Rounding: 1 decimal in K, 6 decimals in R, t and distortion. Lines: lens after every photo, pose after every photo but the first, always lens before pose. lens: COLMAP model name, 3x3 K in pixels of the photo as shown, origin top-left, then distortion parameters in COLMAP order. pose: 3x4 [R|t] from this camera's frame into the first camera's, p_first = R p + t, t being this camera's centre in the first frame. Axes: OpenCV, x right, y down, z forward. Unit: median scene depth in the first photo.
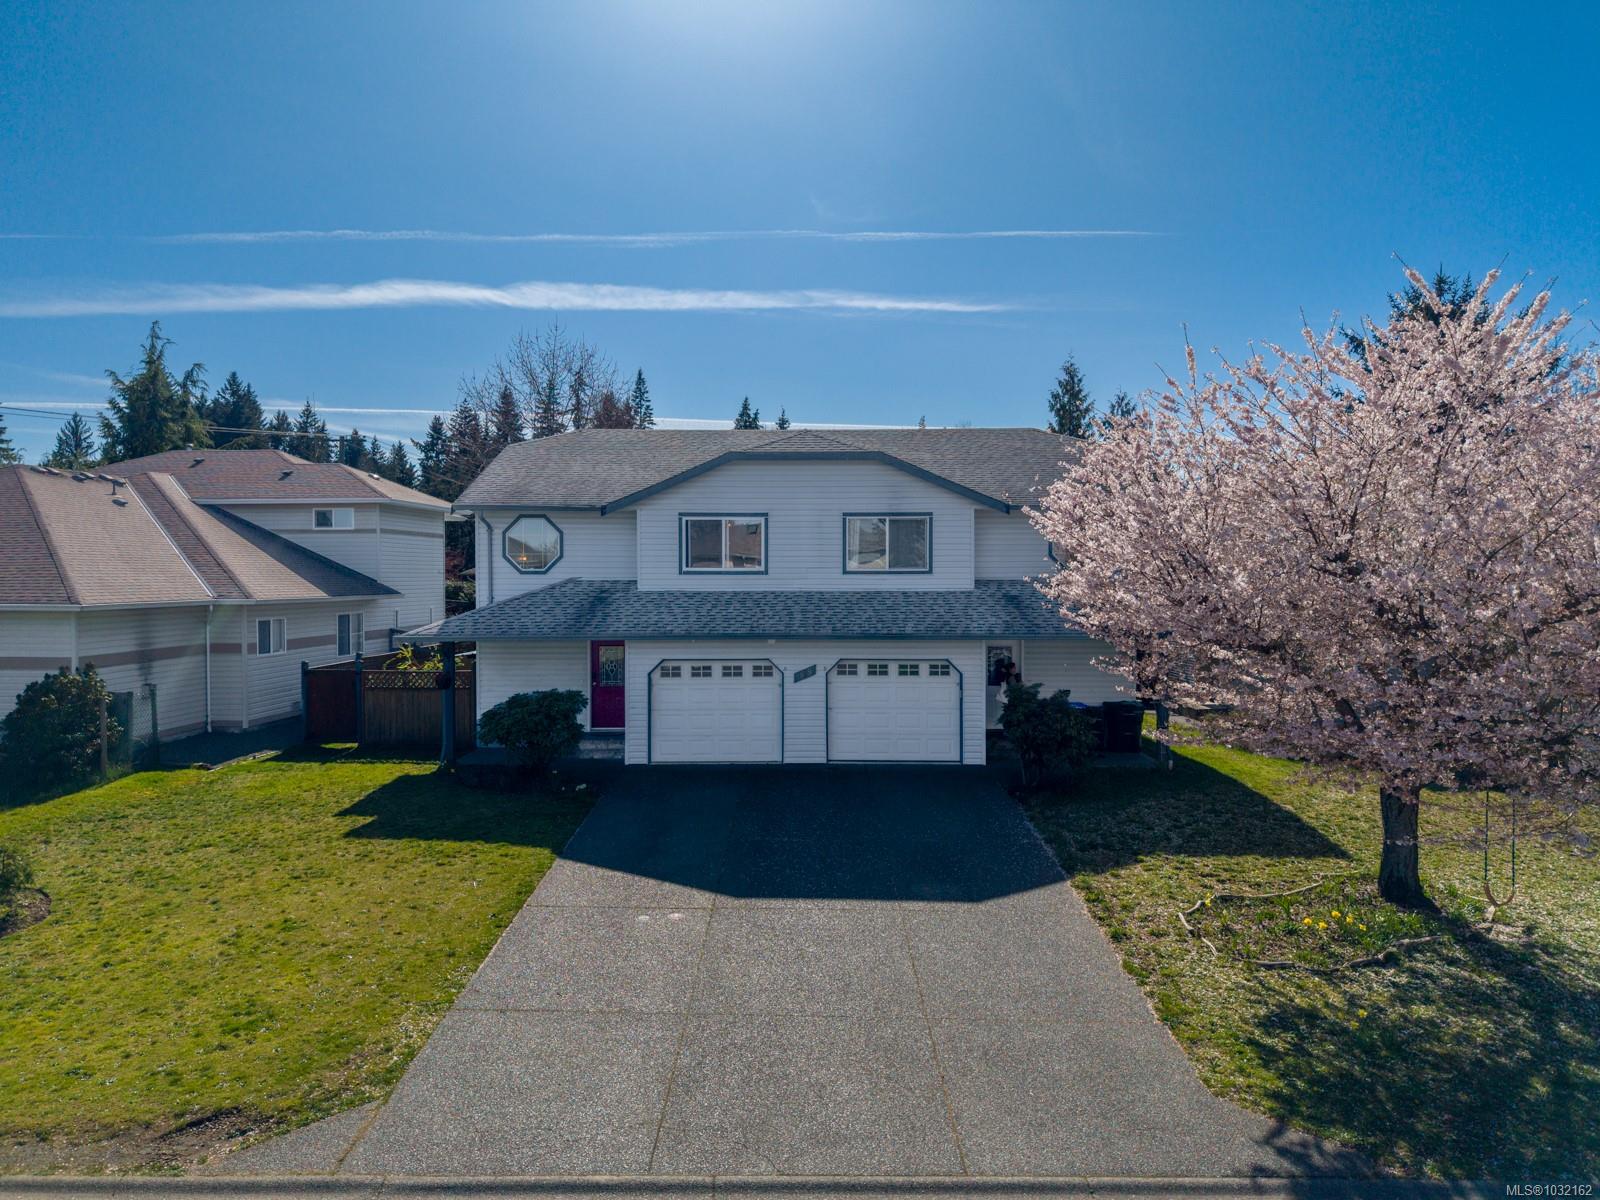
lens RADIAL K [[1075.8, 0, 796.2], [0, 1075.8, 601.3], [0, 0, 1]] dist [0.033225, -0.037731]
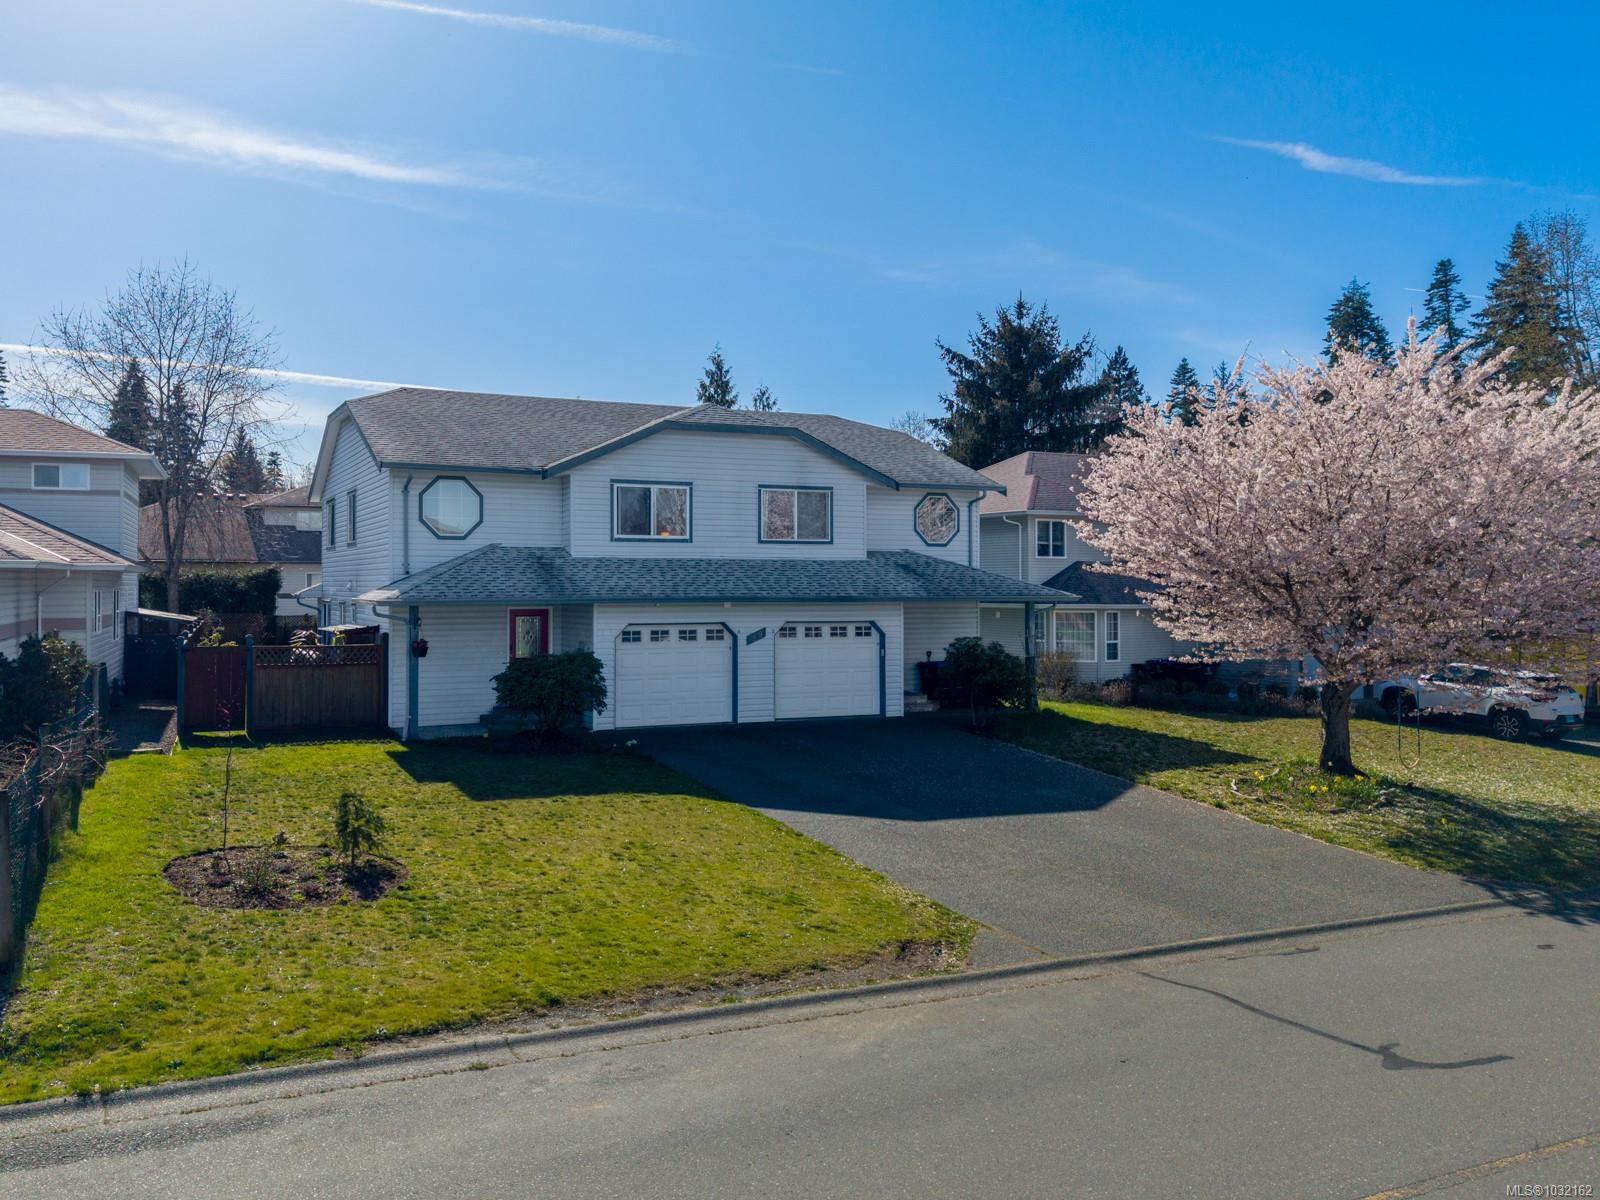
lens RADIAL K [[1217.2, 0, 703.4], [0, 1217.2, 584.3], [0, 0, 1]] dist [0.024698, -0.005942]
pose [[0.917178, 0.000084, 0.398478, -0.502466], [0.008414, 0.999773, -0.019577, 0.039266], [-0.398389, 0.021309, 0.916969, -0.063957]]
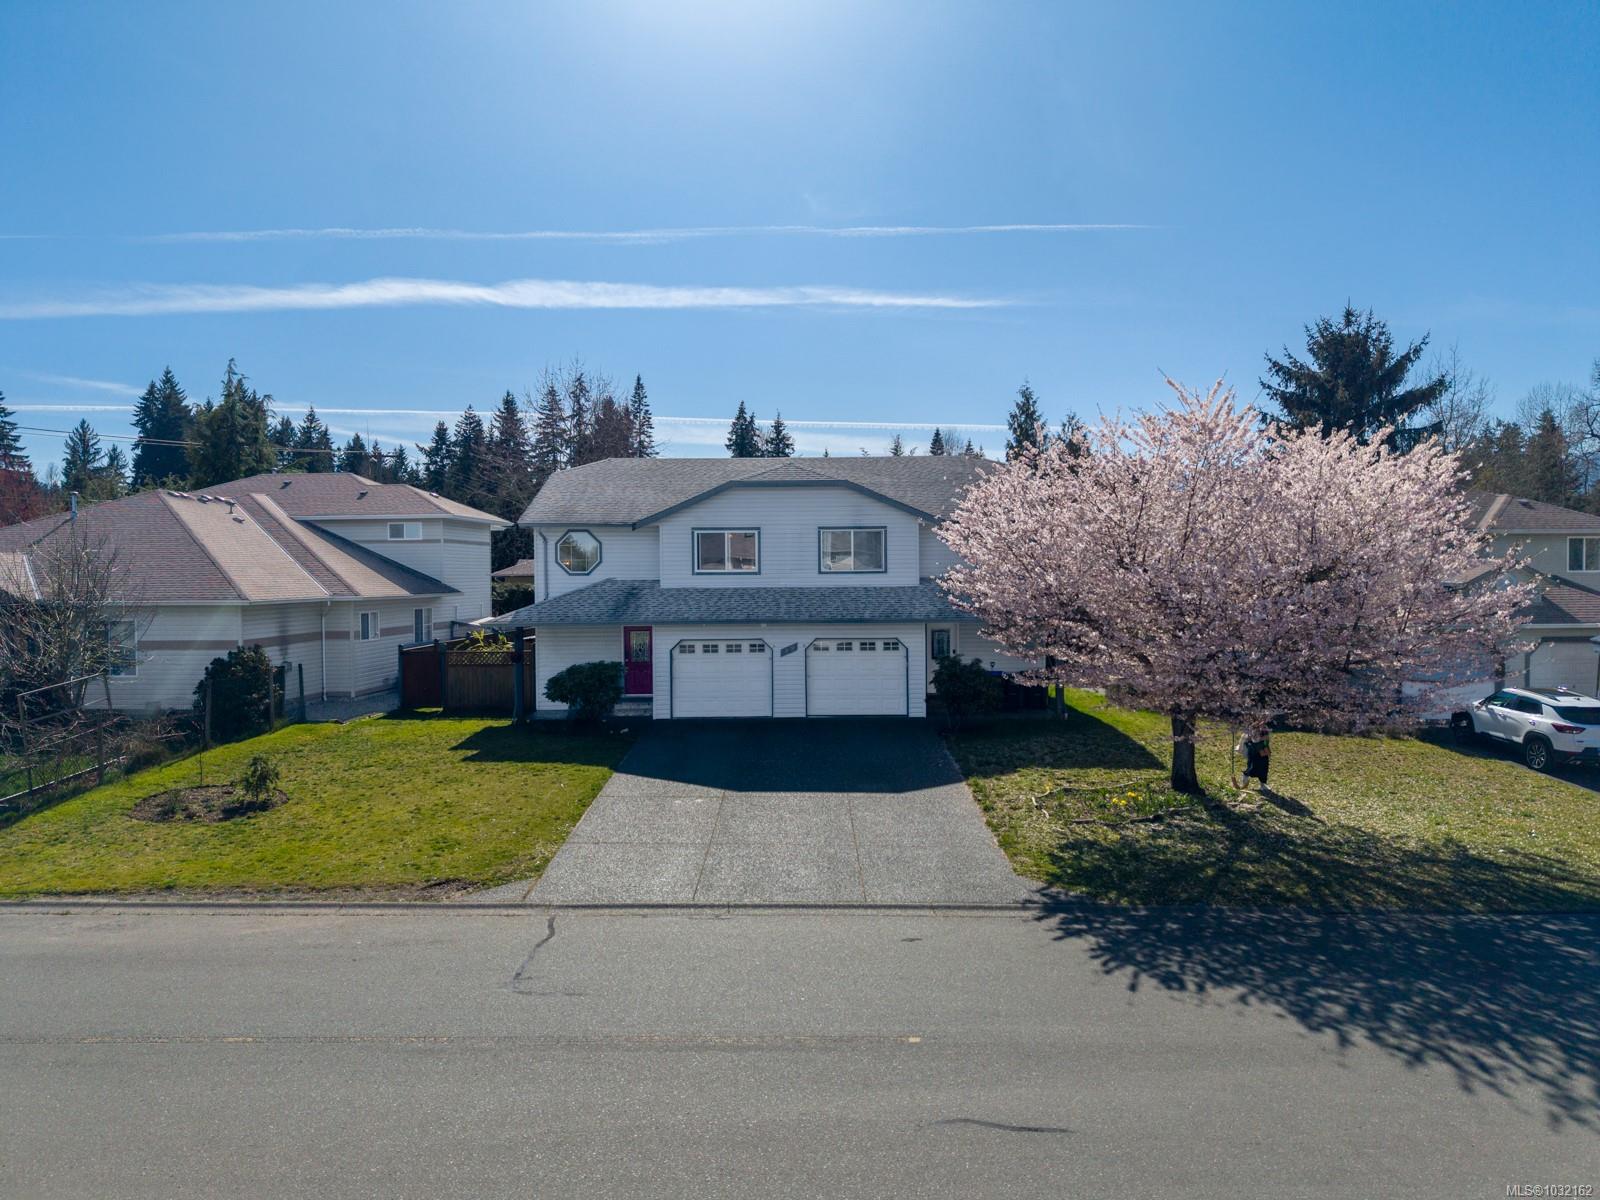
lens RADIAL K [[1075.8, 0, 804.7], [0, 1075.8, 600.9], [0, 0, 1]] dist [0.033225, -0.037731]
pose [[0.999928, -0.006918, 0.009784, 0.014766], [0.006915, 0.999976, 0.000406, 0.007021], [-0.009786, -0.000338, 0.999952, -0.315446]]
